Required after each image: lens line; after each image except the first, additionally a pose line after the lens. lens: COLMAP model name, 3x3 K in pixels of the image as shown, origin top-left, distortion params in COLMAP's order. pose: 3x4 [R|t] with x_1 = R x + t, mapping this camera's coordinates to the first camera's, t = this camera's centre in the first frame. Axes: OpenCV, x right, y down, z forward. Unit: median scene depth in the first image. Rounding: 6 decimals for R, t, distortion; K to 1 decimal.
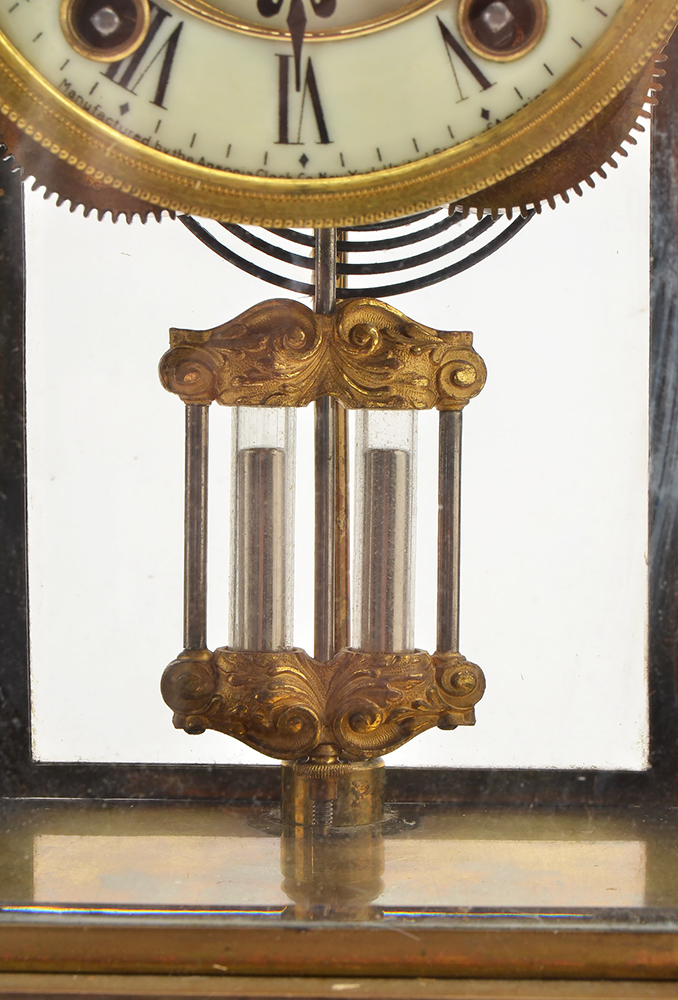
lens RADIAL K [[2351.1, 0, 302.3], [0, 2351.1, 500.5], [0, 0, 1]] dist [-0.009288, 0.028520]
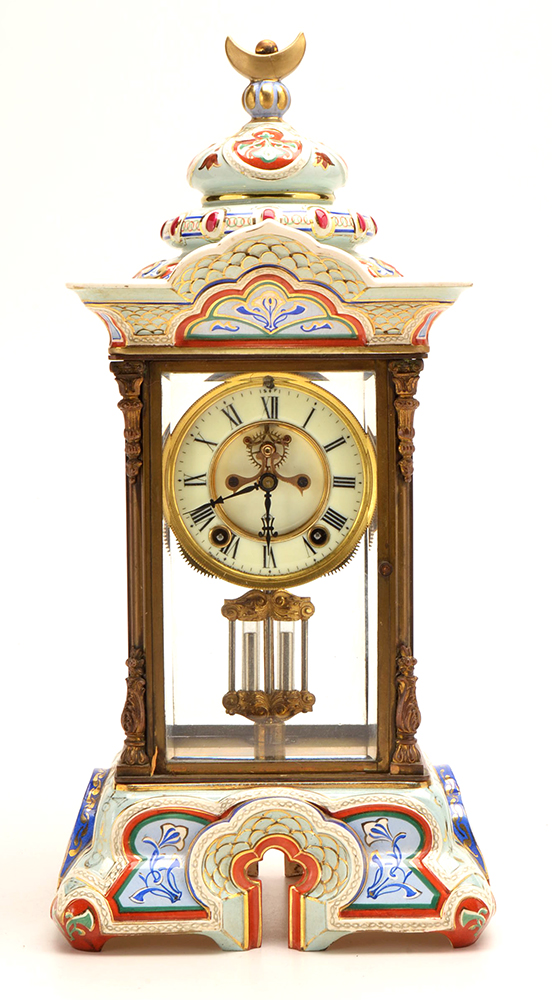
lens RADIAL K [[2351.1, 0, 276.0], [0, 2351.1, 500.0], [0, 0, 1]] dist [-0.026500, -0.418575]
pose [[0.997858, -0.009300, 0.064747, -0.228541], [0.008996, 0.999947, 0.004980, -0.264802], [-0.064790, -0.004387, 0.997889, -2.776030]]
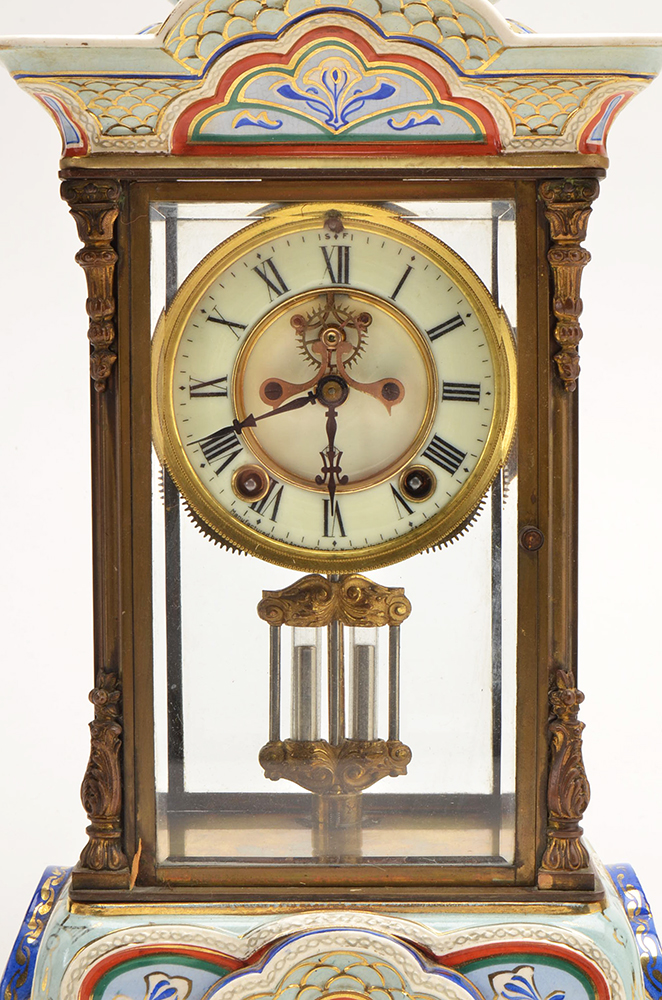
lens RADIAL K [[2449.8, 0, 328.0], [0, 2449.8, 499.9], [0, 0, 1]] dist [-0.005641, 0.090070]
pose [[0.998996, -0.005113, 0.044500, -0.106699], [0.004826, 0.999967, 0.006552, -0.188861], [-0.044532, -0.006330, 0.998988, -1.356336]]
